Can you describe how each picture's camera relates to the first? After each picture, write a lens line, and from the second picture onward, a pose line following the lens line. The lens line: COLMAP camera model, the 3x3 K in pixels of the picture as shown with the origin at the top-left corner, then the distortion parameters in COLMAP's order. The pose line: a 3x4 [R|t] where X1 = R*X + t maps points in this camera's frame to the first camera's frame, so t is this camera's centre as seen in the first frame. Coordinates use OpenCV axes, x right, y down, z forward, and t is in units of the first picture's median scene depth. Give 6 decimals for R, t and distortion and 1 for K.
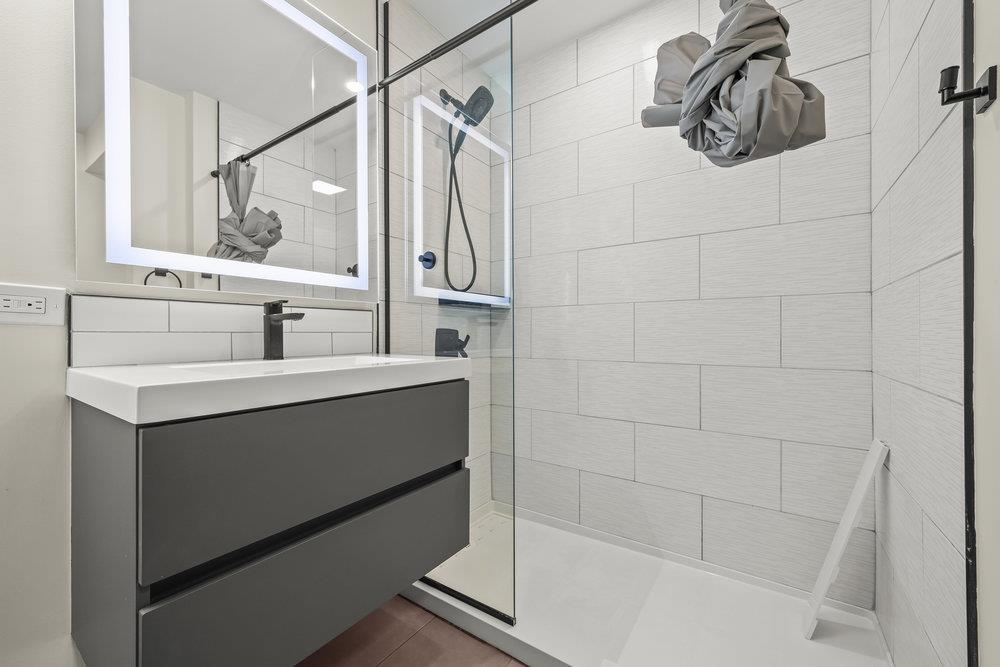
lens RADIAL K [[398.6, 0, 500.5], [0, 398.6, 336.1], [0, 0, 1]] dist [0.003670, 0.000135]
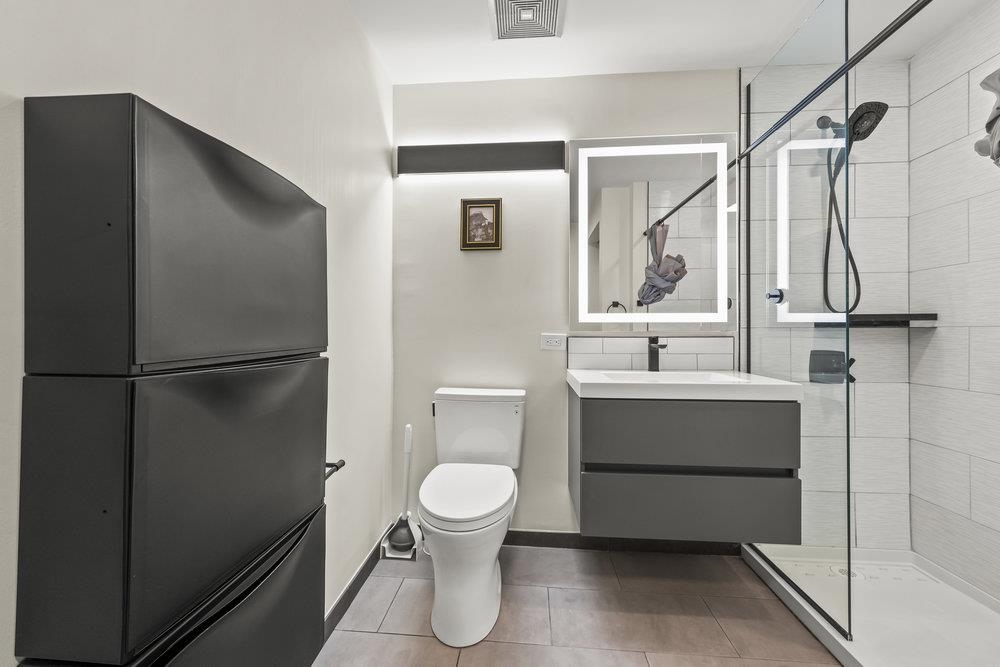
lens RADIAL K [[398.6, 0, 495.4], [0, 398.6, 330.0], [0, 0, 1]] dist [0.003670, 0.000135]
pose [[0.505734, -0.001669, -0.862688, 0.376981], [-0.006479, 0.999963, -0.005732, -0.071255], [0.862665, 0.008488, 0.505705, -0.282796]]
